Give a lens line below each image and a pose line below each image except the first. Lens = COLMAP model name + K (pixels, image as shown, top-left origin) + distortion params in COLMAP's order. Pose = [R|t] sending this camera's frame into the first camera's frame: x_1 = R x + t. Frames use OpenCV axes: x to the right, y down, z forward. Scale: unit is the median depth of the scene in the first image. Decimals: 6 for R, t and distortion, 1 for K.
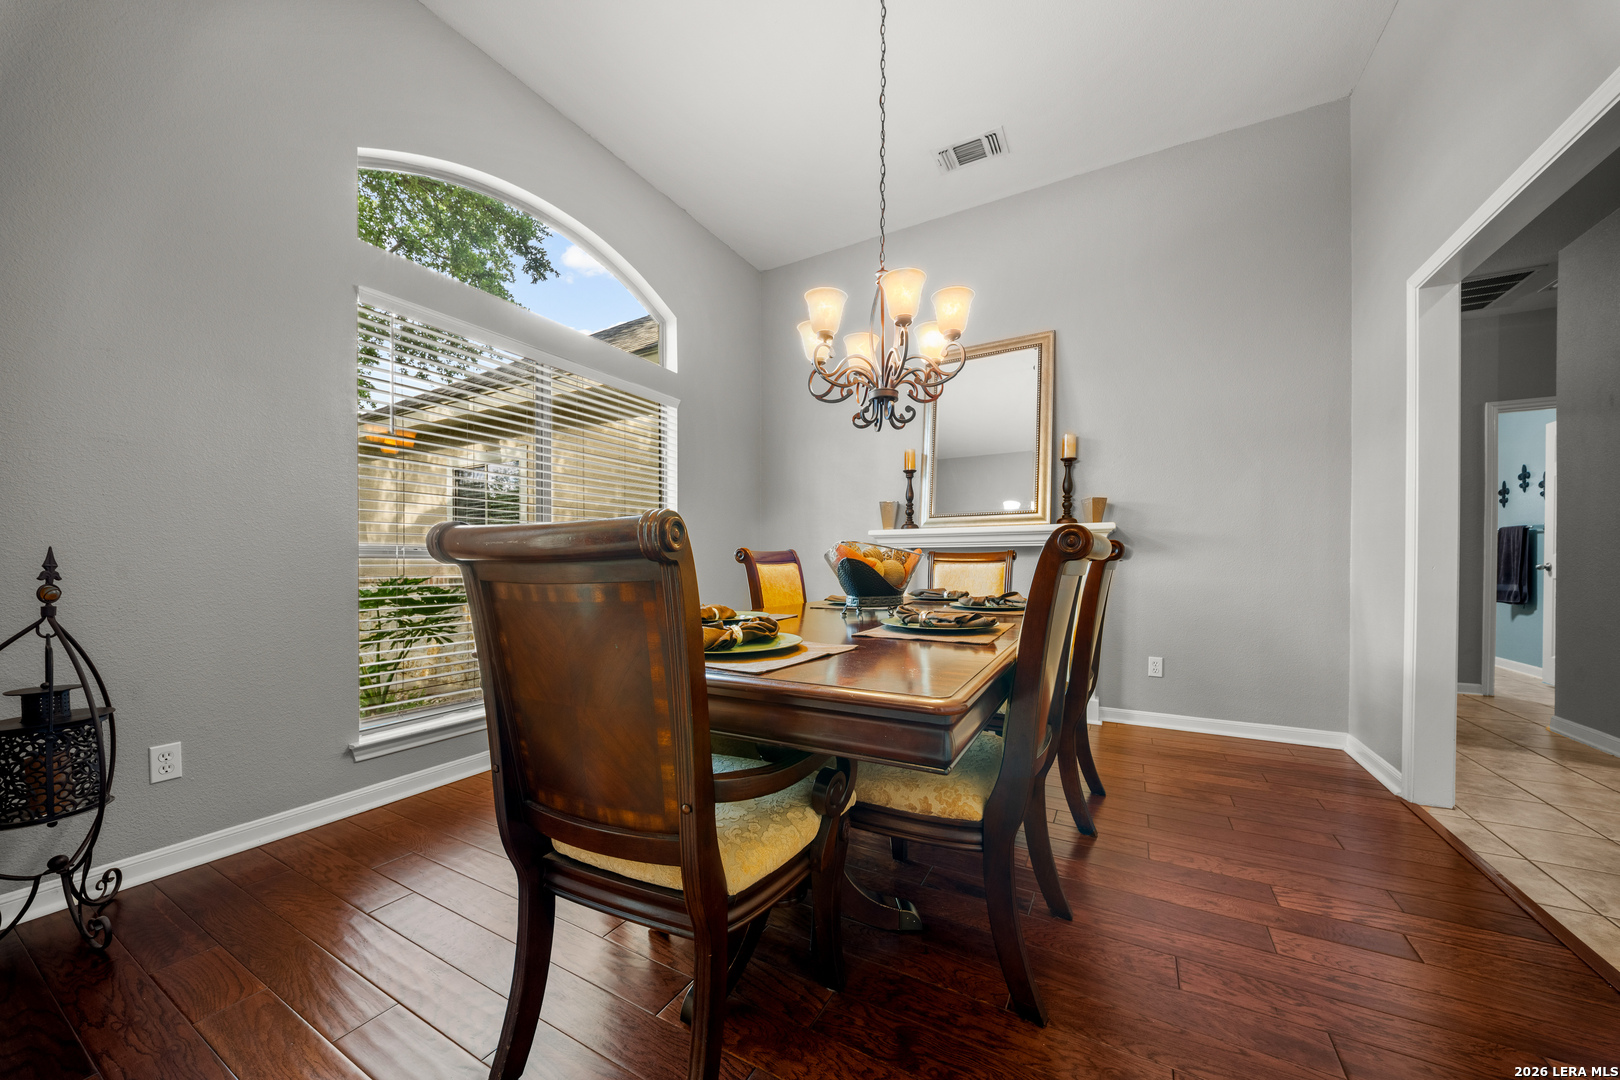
lens RADIAL K [[569.8, 0, 808.7], [0, 569.8, 571.6], [0, 0, 1]] dist [-0.000304, 0.000011]
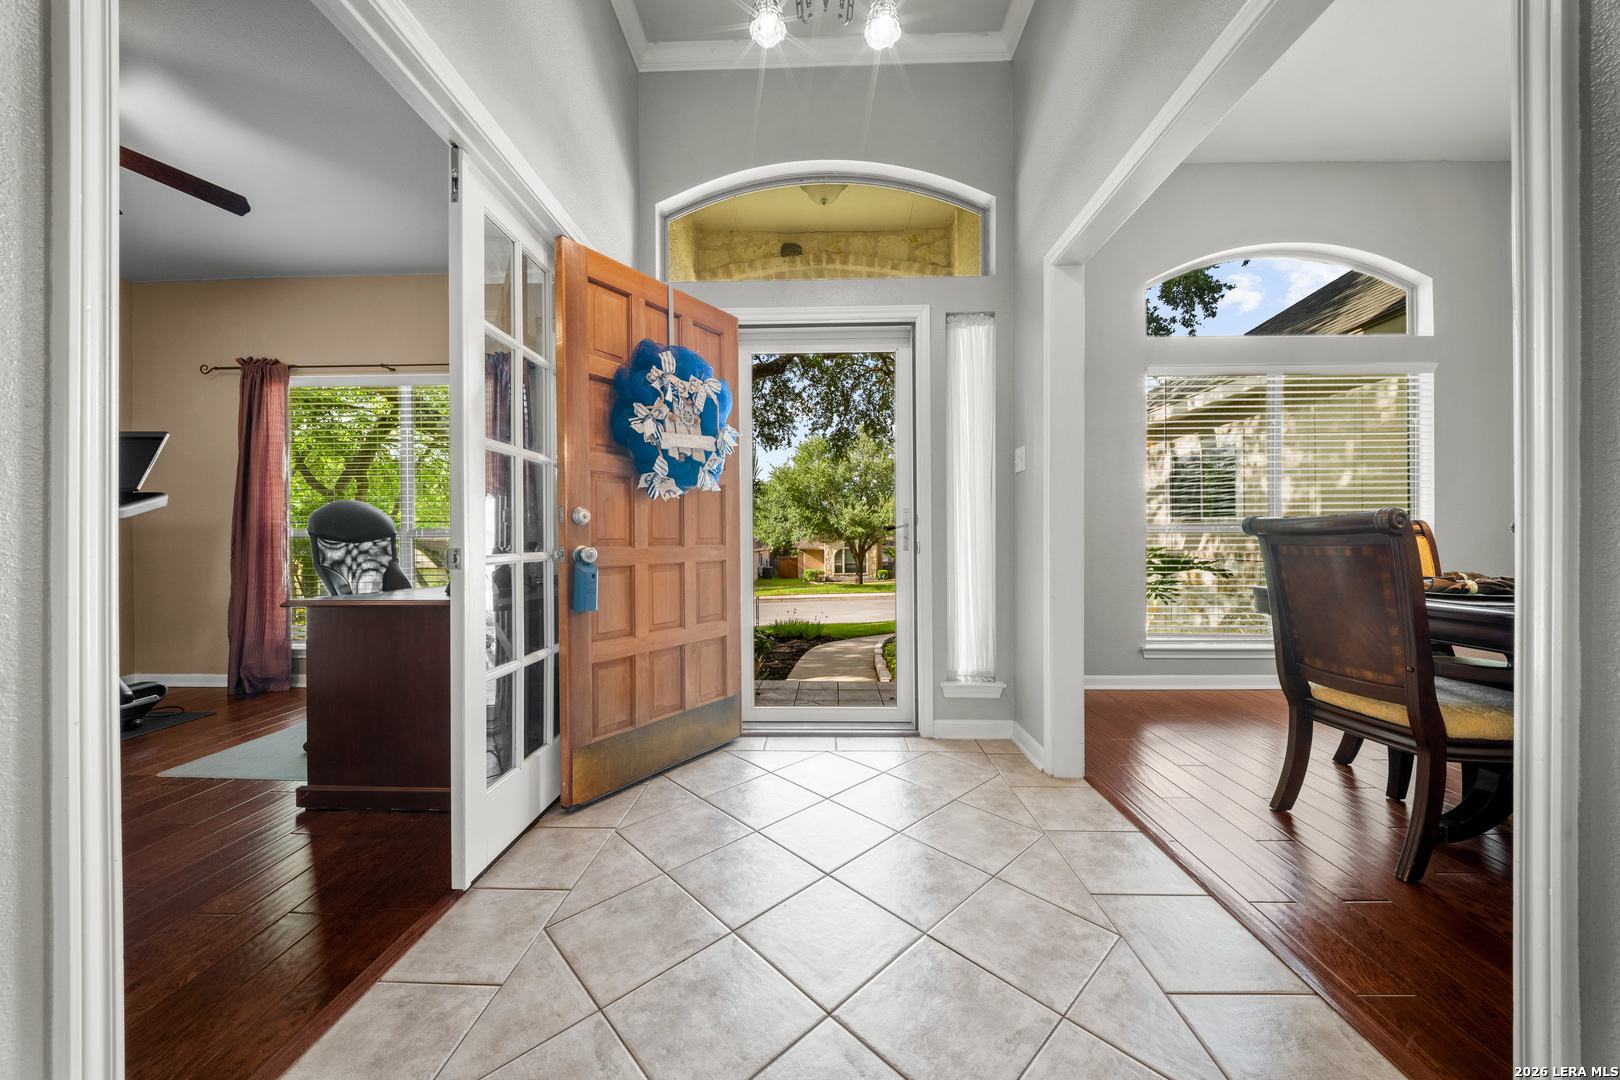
lens RADIAL K [[571.9, 0, 810.0], [0, 571.9, 540.0], [0, 0, 1]] dist [-0.008465, 0.000034]
pose [[0.470725, -0.003534, -0.882273, 0.418289], [-0.008147, 0.999932, -0.008353, 0.028098], [0.882242, 0.011120, 0.470664, -1.346064]]
